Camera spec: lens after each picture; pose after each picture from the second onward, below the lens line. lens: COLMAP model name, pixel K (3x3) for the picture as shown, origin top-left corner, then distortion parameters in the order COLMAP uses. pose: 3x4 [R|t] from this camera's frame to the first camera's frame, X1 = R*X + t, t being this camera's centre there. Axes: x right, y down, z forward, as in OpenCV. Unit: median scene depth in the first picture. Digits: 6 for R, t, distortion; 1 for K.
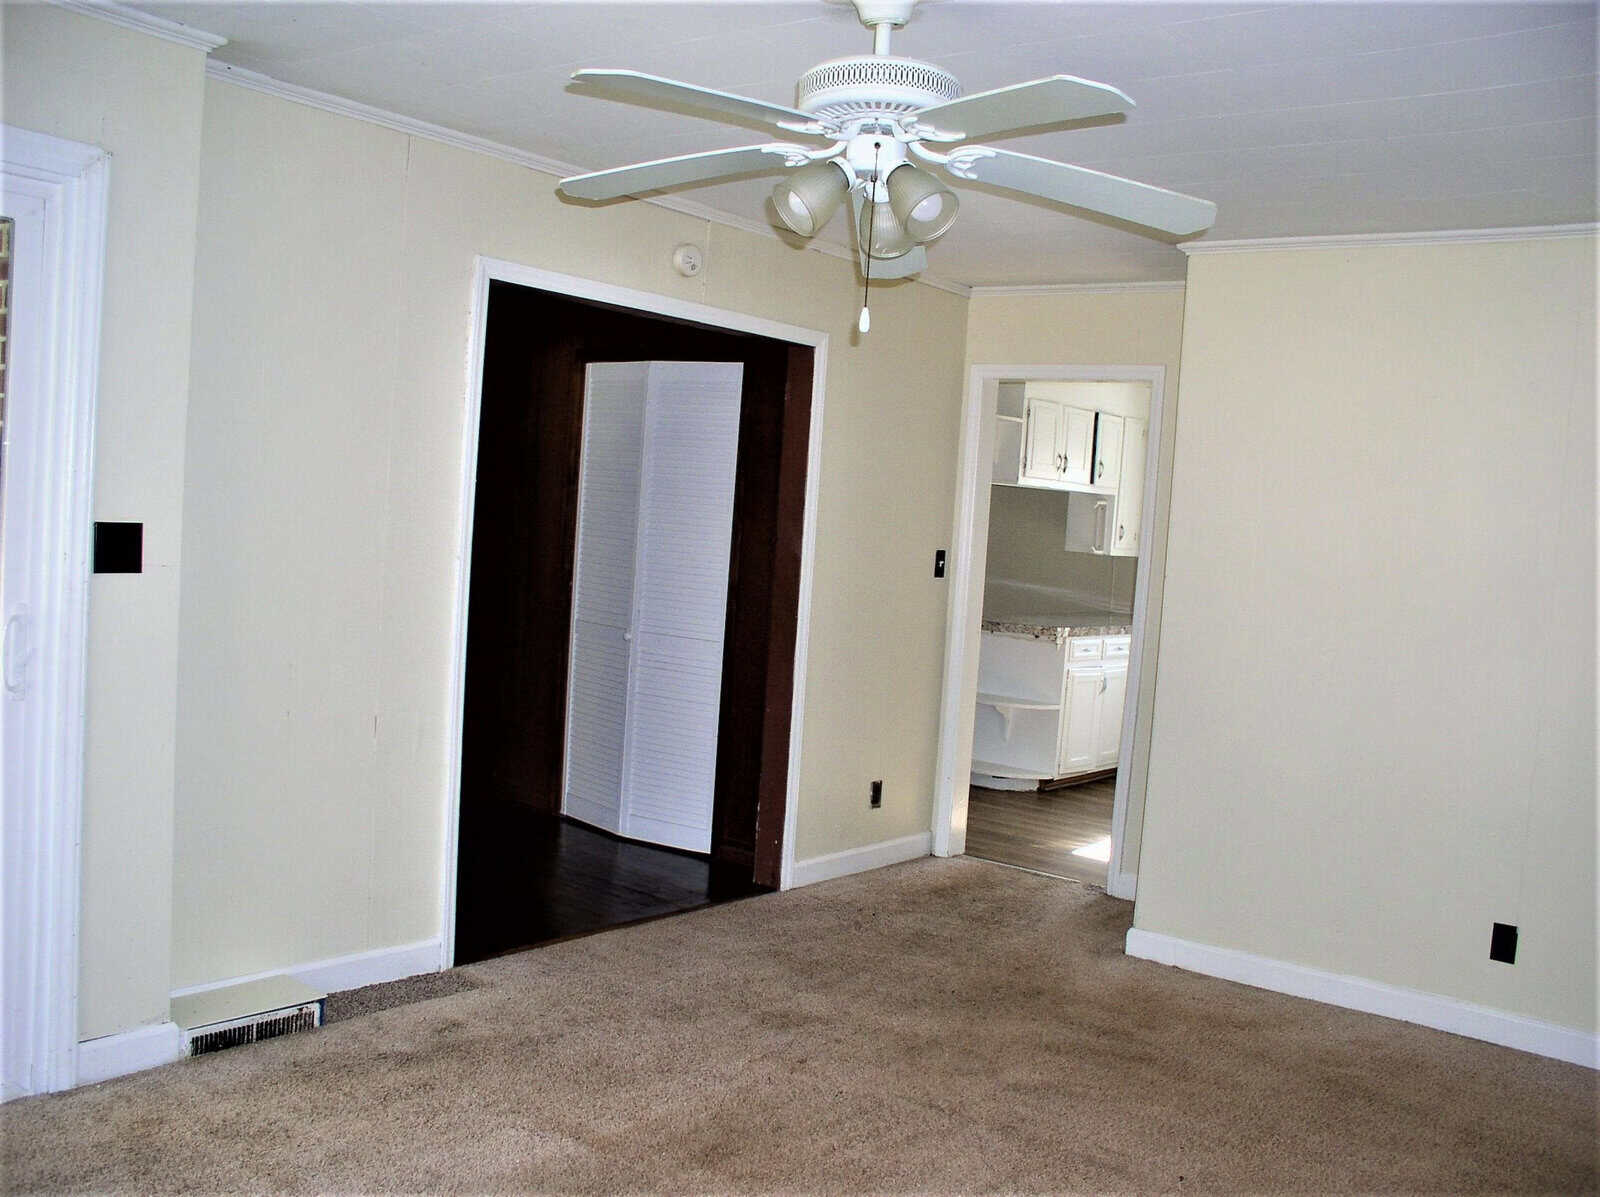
lens RADIAL K [[1508.5, 0, 797.8], [0, 1508.5, 629.7], [0, 0, 1]] dist [-0.224423, 0.303190]
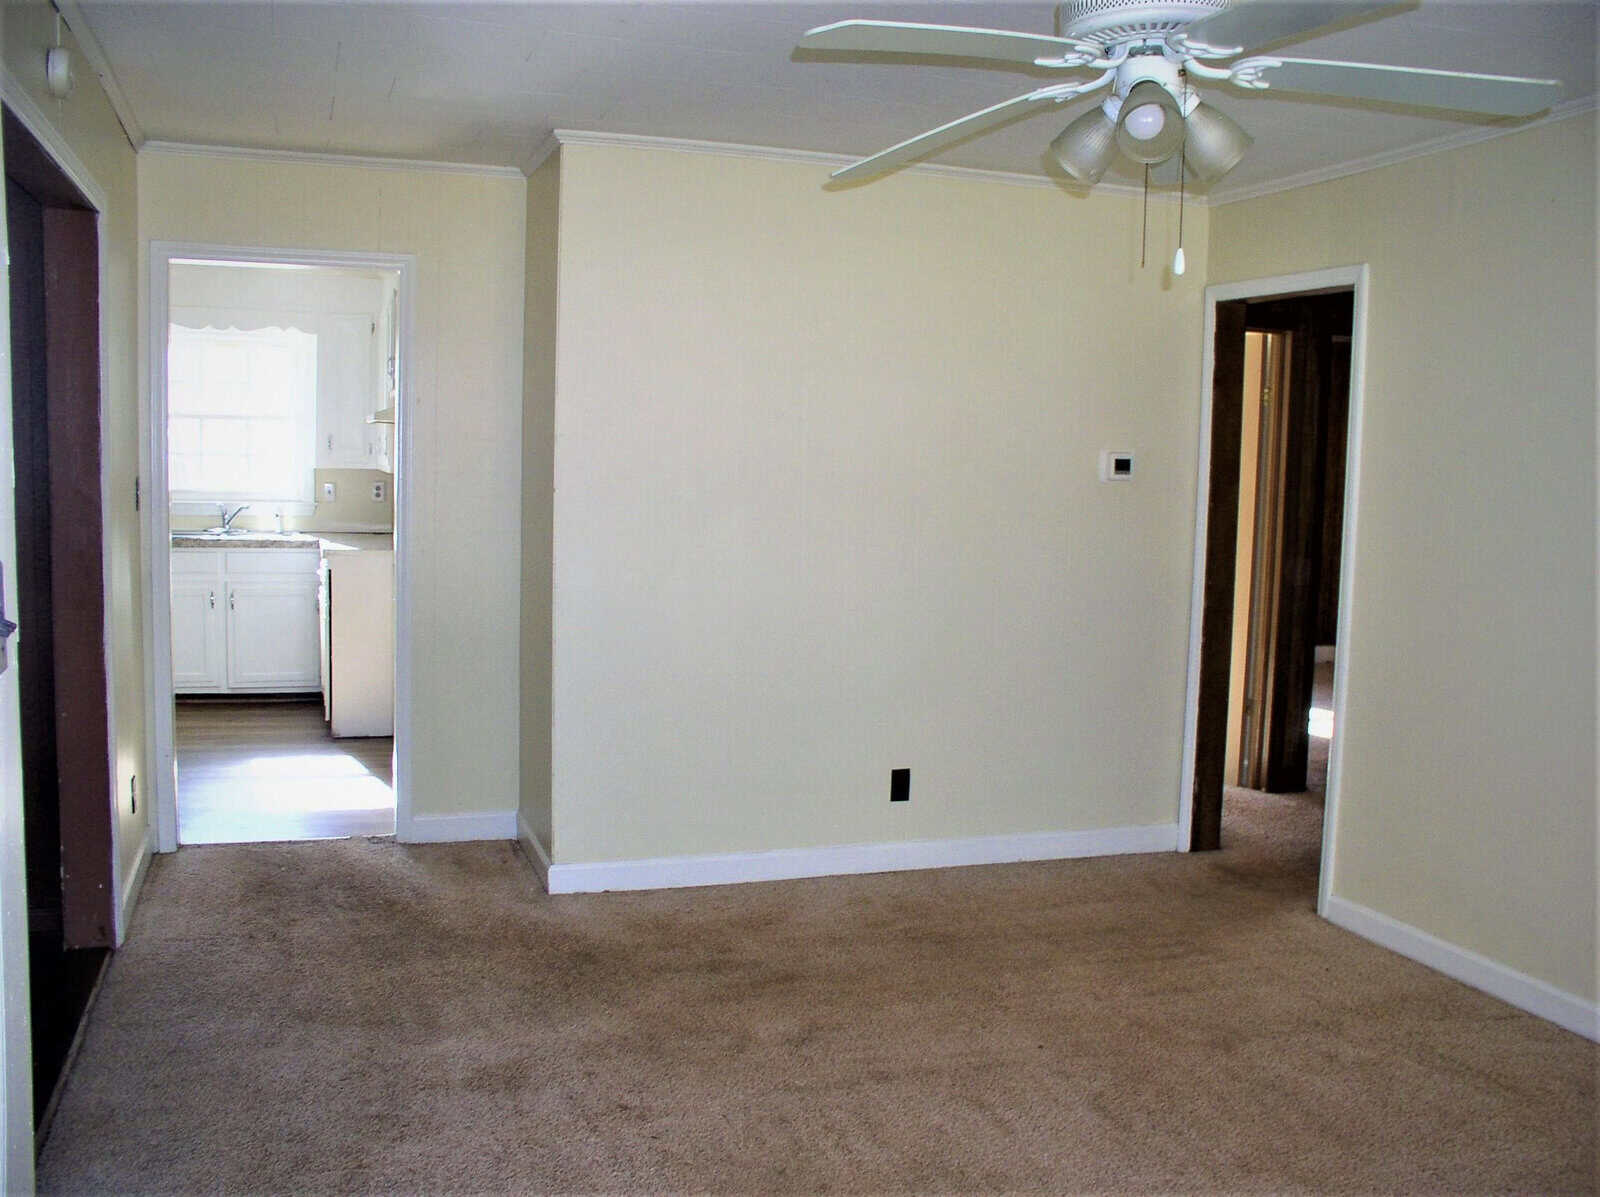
lens RADIAL K [[1508.5, 0, 797.8], [0, 1508.5, 629.7], [0, 0, 1]] dist [-0.224423, 0.303190]
pose [[0.528354, -0.148935, 0.835859, -0.542622], [0.070588, 0.988791, 0.131565, -0.070961], [-0.846085, -0.010511, 0.532944, 0.427968]]
